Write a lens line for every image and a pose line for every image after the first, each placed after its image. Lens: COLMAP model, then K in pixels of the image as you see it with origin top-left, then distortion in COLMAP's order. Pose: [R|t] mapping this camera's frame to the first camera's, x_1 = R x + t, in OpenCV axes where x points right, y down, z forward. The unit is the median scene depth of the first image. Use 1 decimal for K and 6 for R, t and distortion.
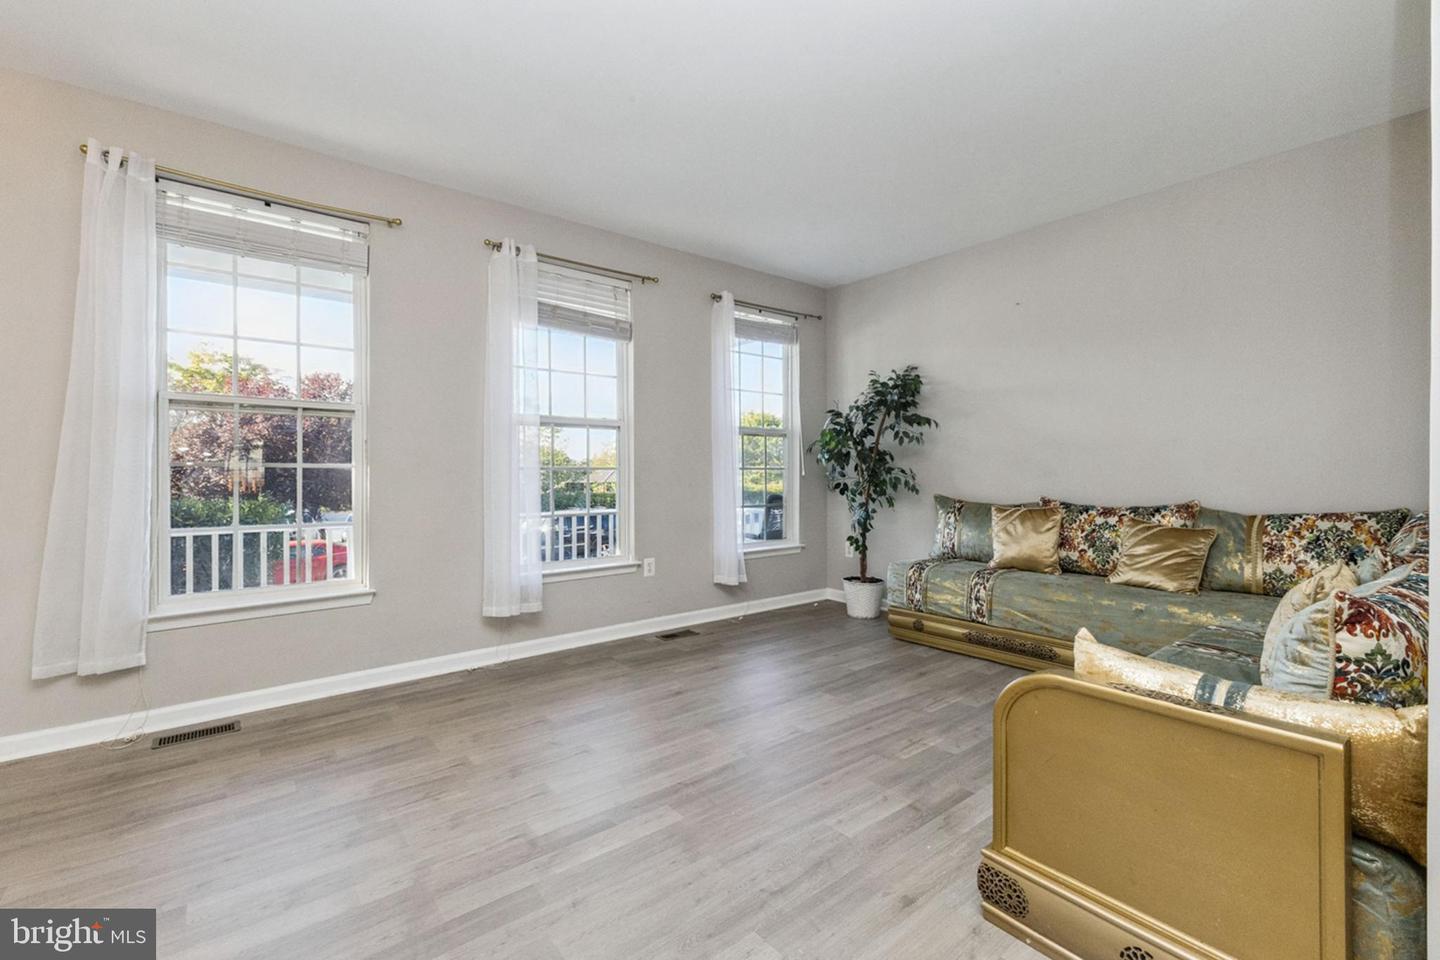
lens RADIAL K [[620.8, 0, 721.8], [0, 620.8, 474.1], [0, 0, 1]] dist [0.001570, 0.000377]
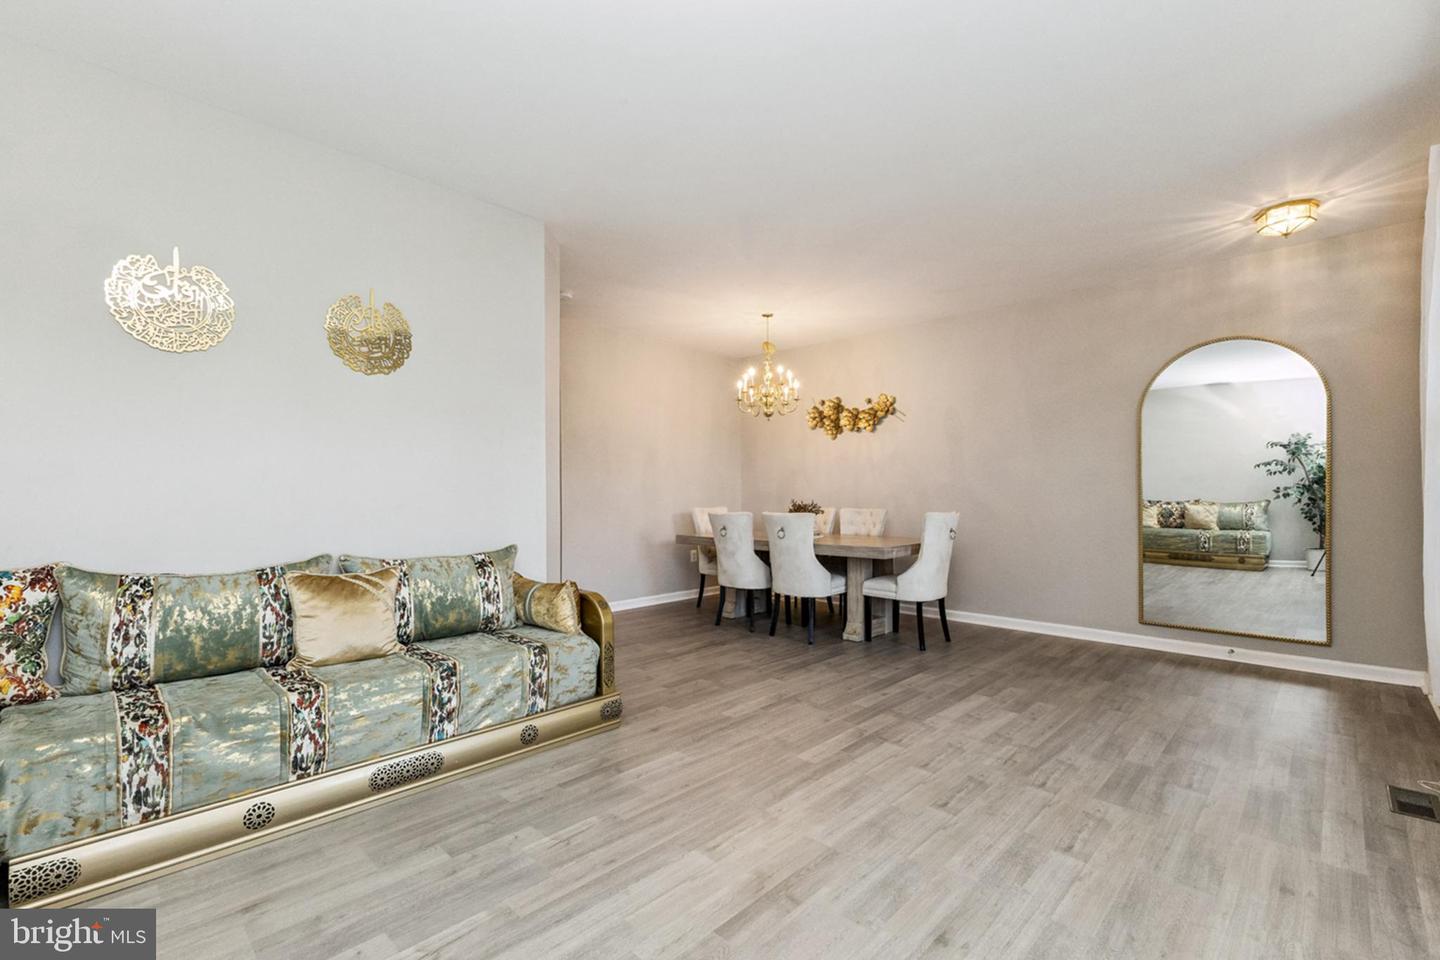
lens RADIAL K [[636.0, 0, 720.5], [0, 636.0, 474.3], [0, 0, 1]] dist [0.003399, 0.000271]
pose [[-0.992716, 0.006287, -0.120310, 0.145242], [0.009385, 0.999638, -0.025208, -0.011569], [0.120108, -0.026153, -0.992416, 1.298011]]
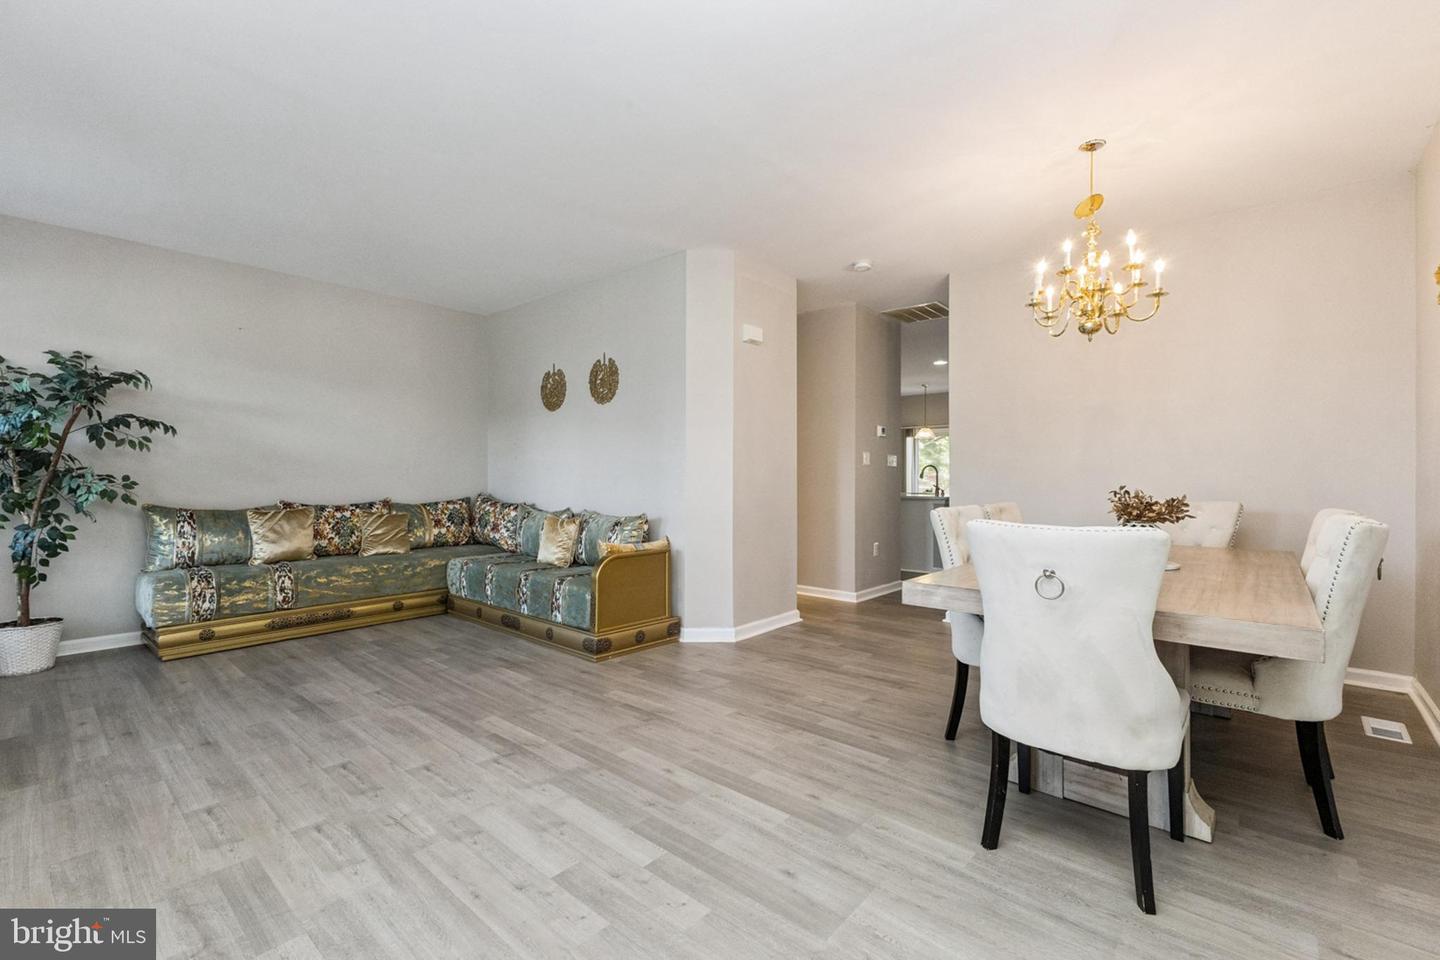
lens RADIAL K [[620.8, 0, 721.8], [0, 620.8, 474.1], [0, 0, 1]] dist [0.001570, 0.000377]
pose [[-0.174304, 0.009967, 0.984641, -0.882041], [0.002940, 0.999950, -0.009602, -0.000443], [-0.984688, 0.001221, -0.174324, 0.399224]]
